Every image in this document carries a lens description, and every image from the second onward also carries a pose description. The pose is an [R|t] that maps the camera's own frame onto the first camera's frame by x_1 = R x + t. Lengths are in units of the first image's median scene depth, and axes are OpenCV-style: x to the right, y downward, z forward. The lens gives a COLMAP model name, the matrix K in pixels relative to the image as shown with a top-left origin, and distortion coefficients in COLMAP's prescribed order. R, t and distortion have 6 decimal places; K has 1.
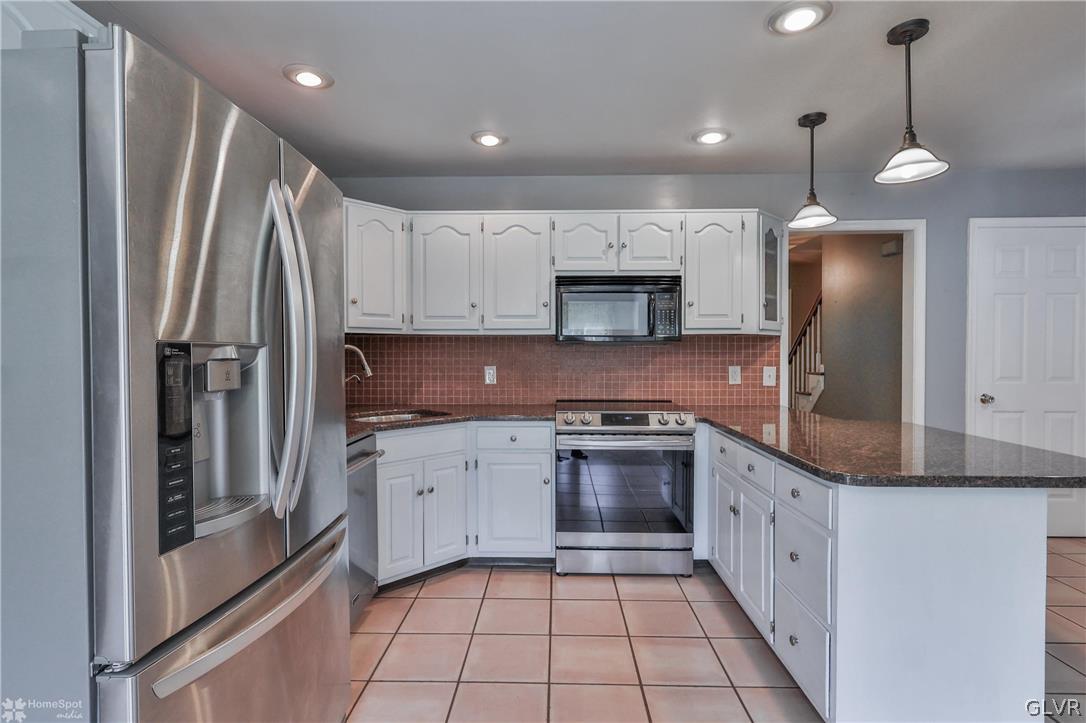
lens RADIAL K [[533.1, 0, 541.9], [0, 533.1, 359.7], [0, 0, 1]] dist [-0.000514, 0.001539]
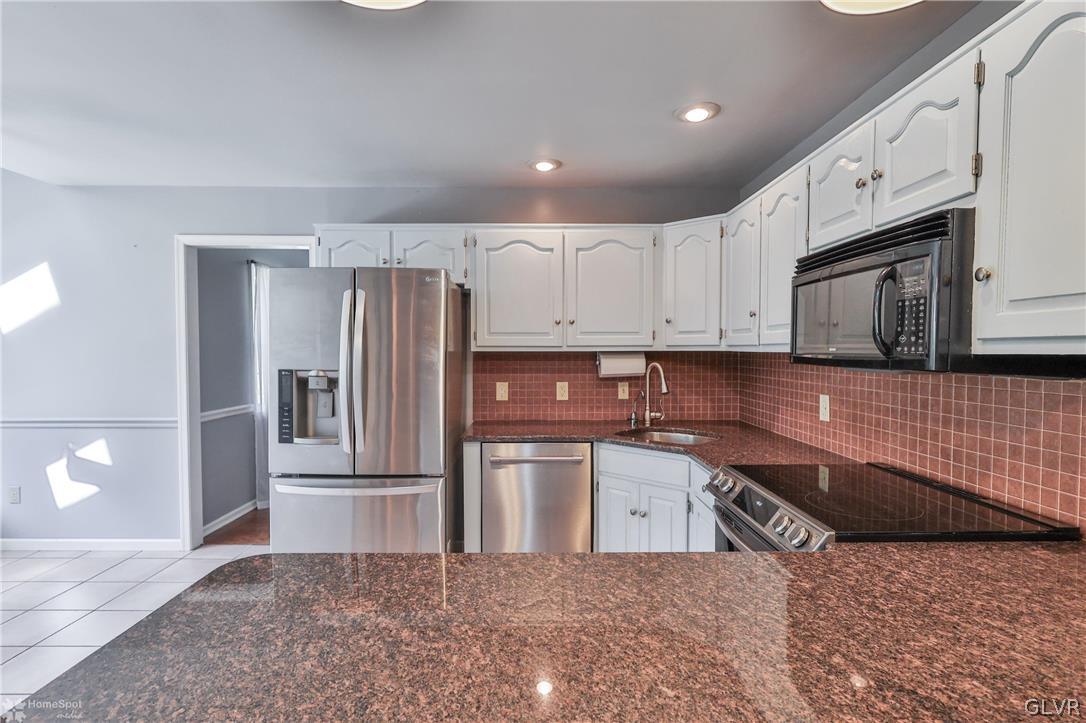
lens RADIAL K [[533.1, 0, 545.7], [0, 533.1, 365.1], [0, 0, 1]] dist [-0.000514, 0.001539]
pose [[0.044391, 0.030461, -0.998550, 0.672213], [-0.013515, 0.999462, 0.029888, -0.049361], [0.998923, 0.012169, 0.044779, 0.697968]]
